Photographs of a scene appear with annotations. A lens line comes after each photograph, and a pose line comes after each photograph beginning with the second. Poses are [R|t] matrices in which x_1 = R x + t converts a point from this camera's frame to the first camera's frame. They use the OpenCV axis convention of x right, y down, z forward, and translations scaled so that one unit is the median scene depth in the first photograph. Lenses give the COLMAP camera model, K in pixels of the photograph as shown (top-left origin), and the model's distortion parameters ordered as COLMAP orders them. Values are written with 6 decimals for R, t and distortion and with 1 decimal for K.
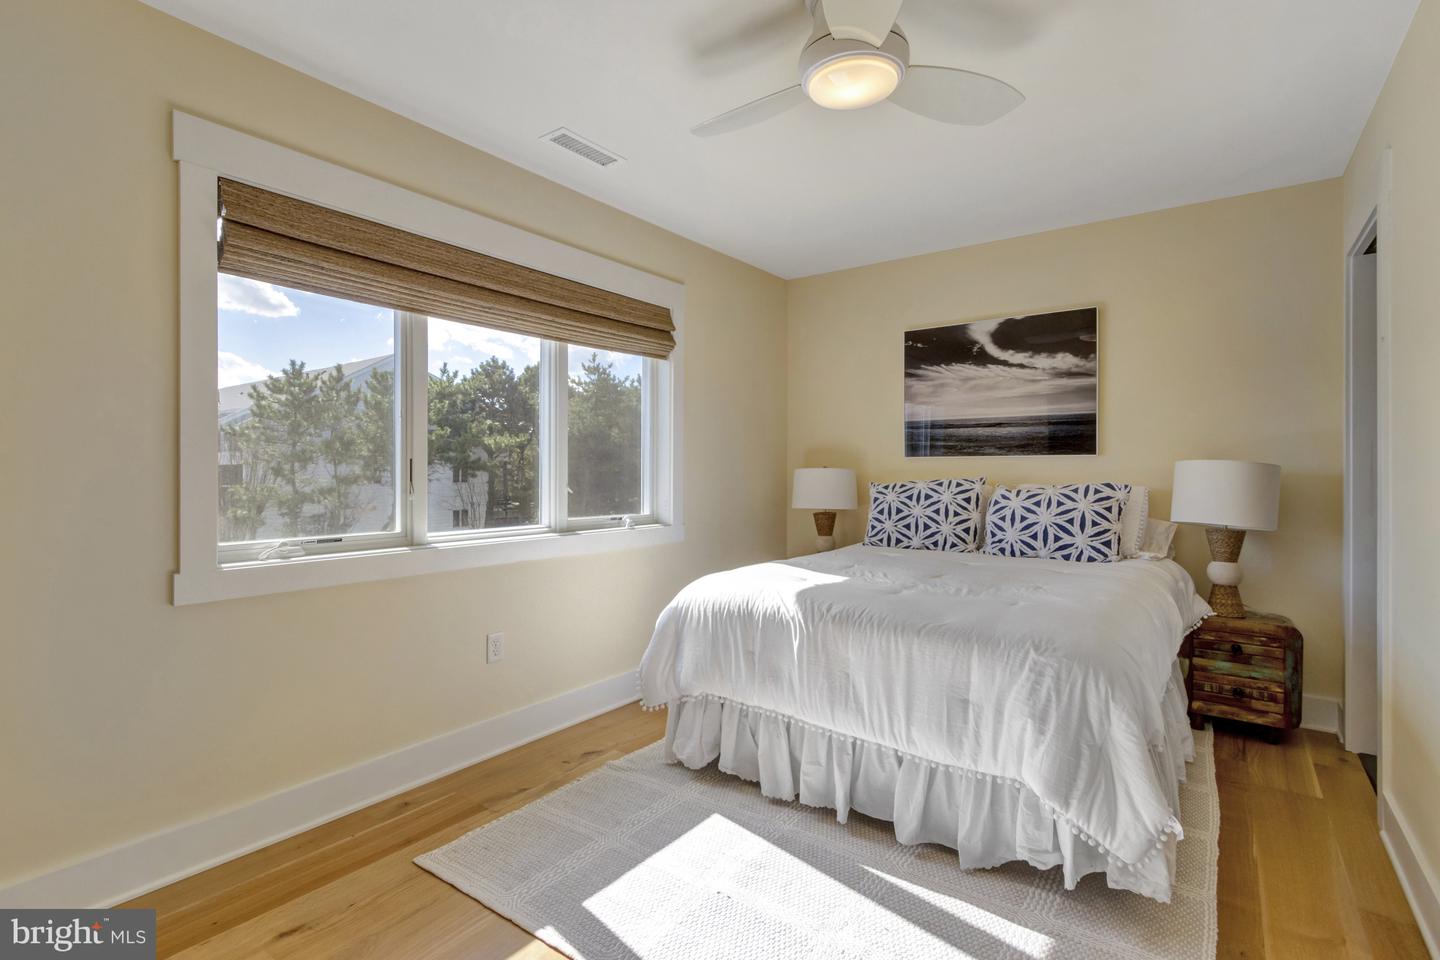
lens RADIAL K [[679.1, 0, 720.6], [0, 679.1, 476.3], [0, 0, 1]] dist [0.002575, 0.000139]
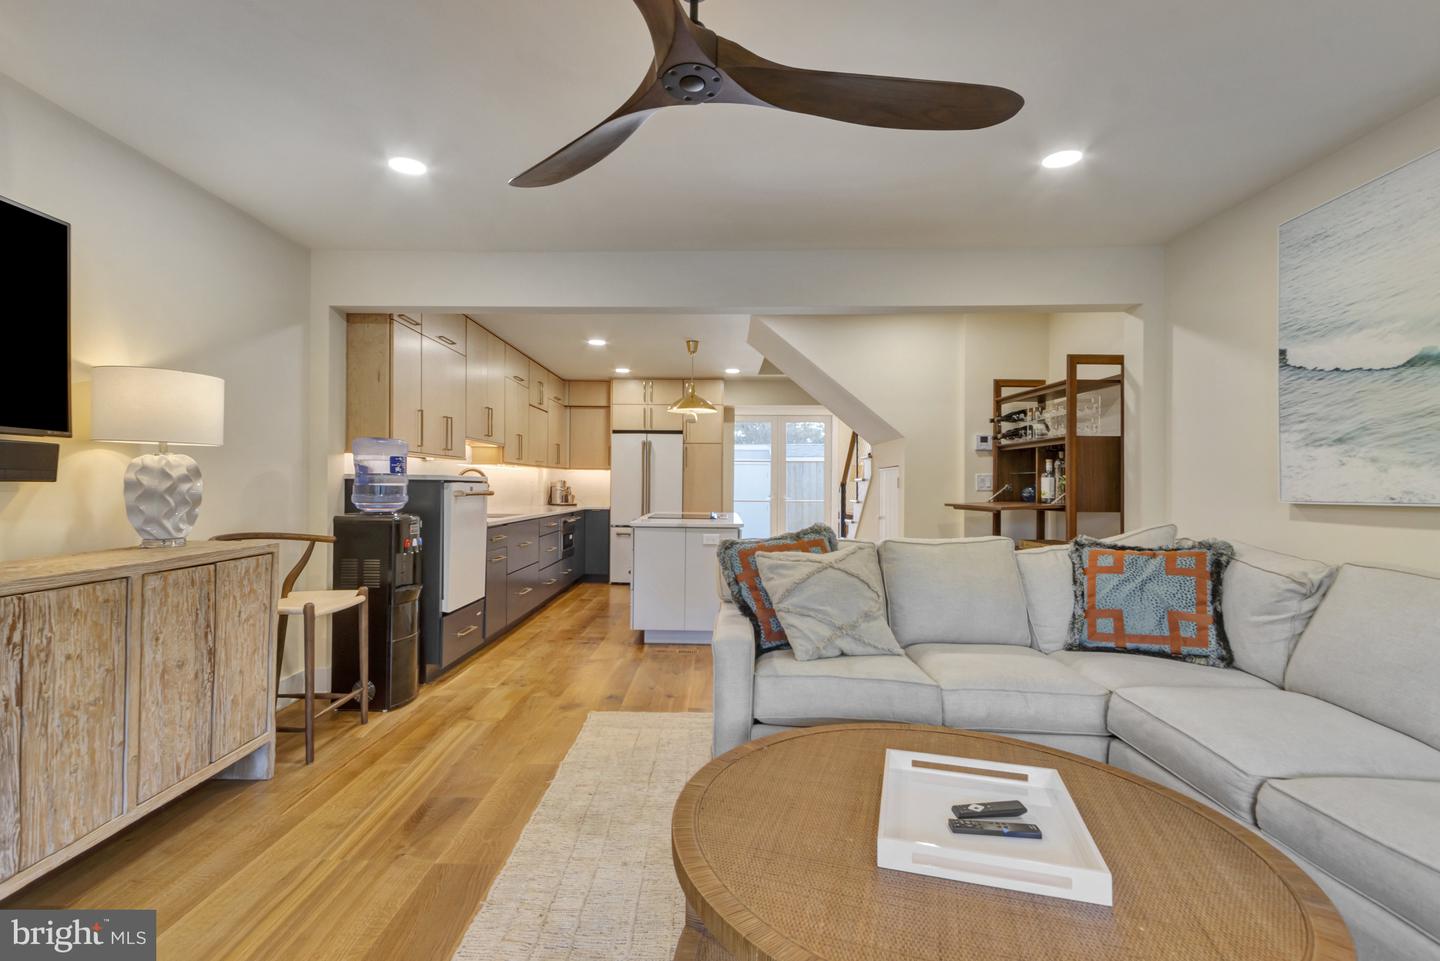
lens RADIAL K [[679.1, 0, 699.4], [0, 679.1, 482.7], [0, 0, 1]] dist [0.002575, 0.000139]
pose [[0.820007, 0.009793, 0.572270, -3.927529], [-0.006281, 0.999947, -0.008112, 0.581326], [-0.572319, 0.003057, 0.820025, -0.923489]]
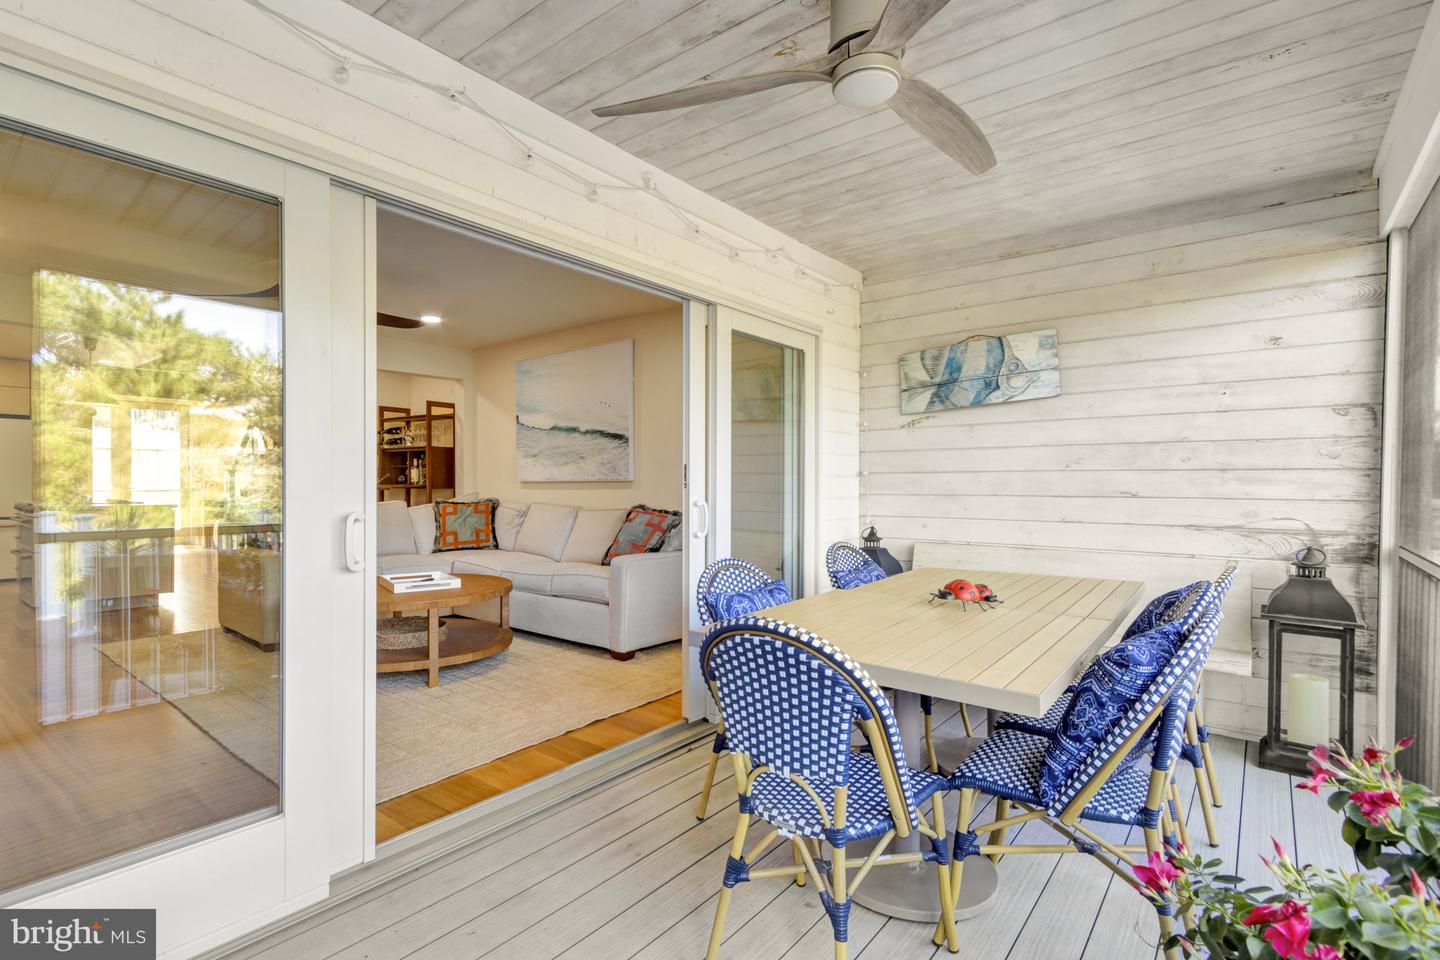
lens RADIAL K [[679.1, 0, 689.8], [0, 679.1, 482.9], [0, 0, 1]] dist [0.002575, 0.000139]
pose [[0.056144, -0.005974, 0.998405, -6.985452], [0.000528, 0.999982, 0.005953, 0.604392], [-0.998423, 0.000193, 0.056146, -2.099452]]
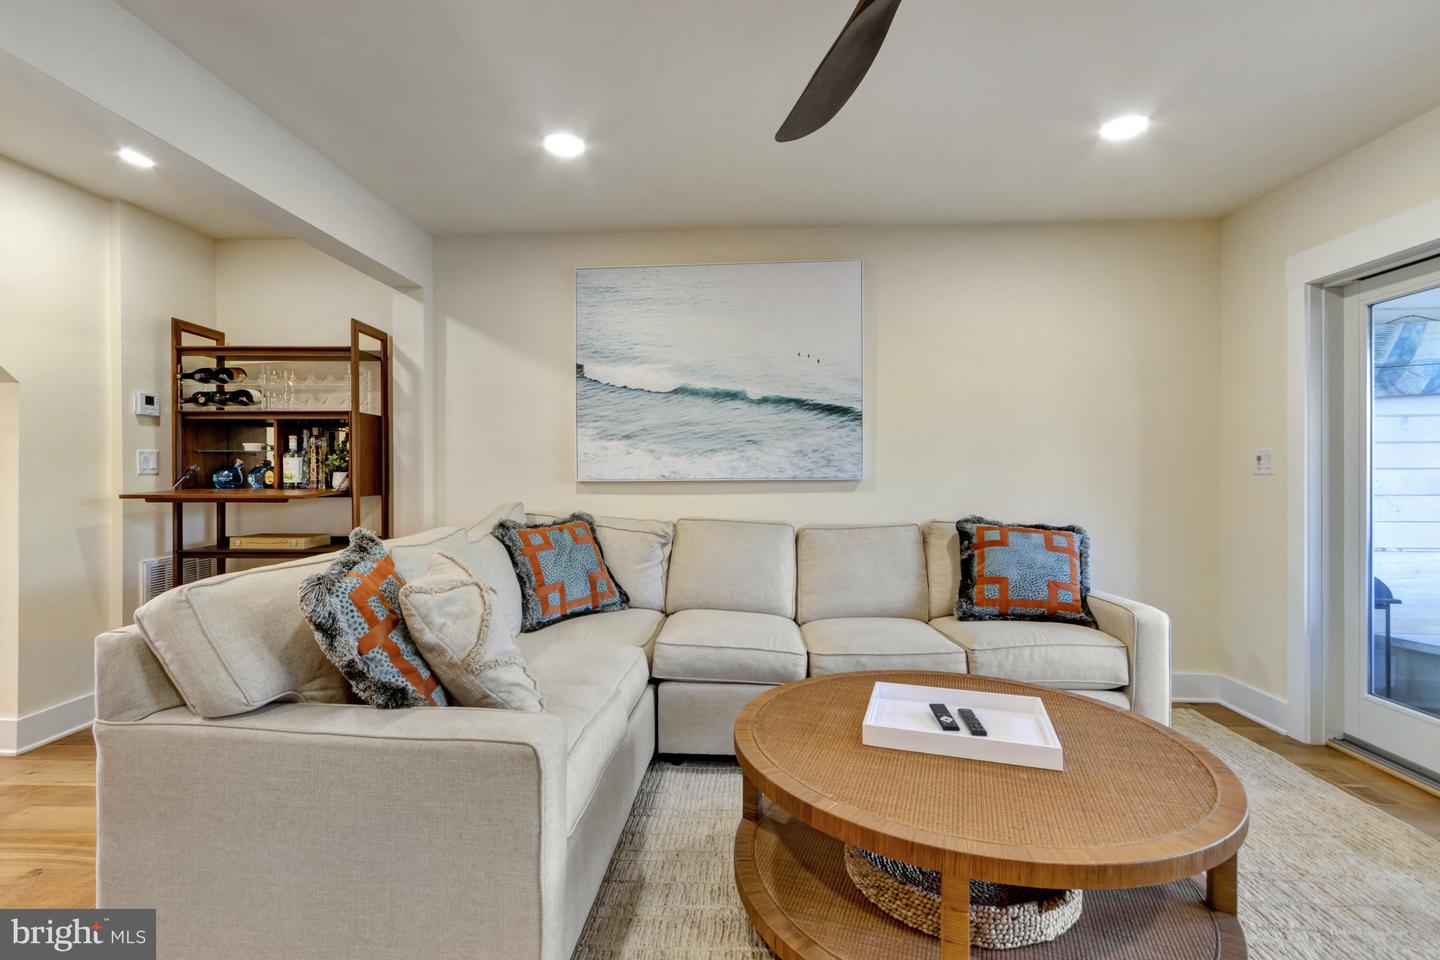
lens RADIAL K [[679.1, 0, 713.9], [0, 679.1, 476.6], [0, 0, 1]] dist [0.002575, 0.000139]
pose [[-0.536589, -0.007430, 0.843811, -3.852723], [0.000637, 0.999957, 0.009209, 0.568391], [-0.843843, 0.005479, -0.536562, 1.540780]]
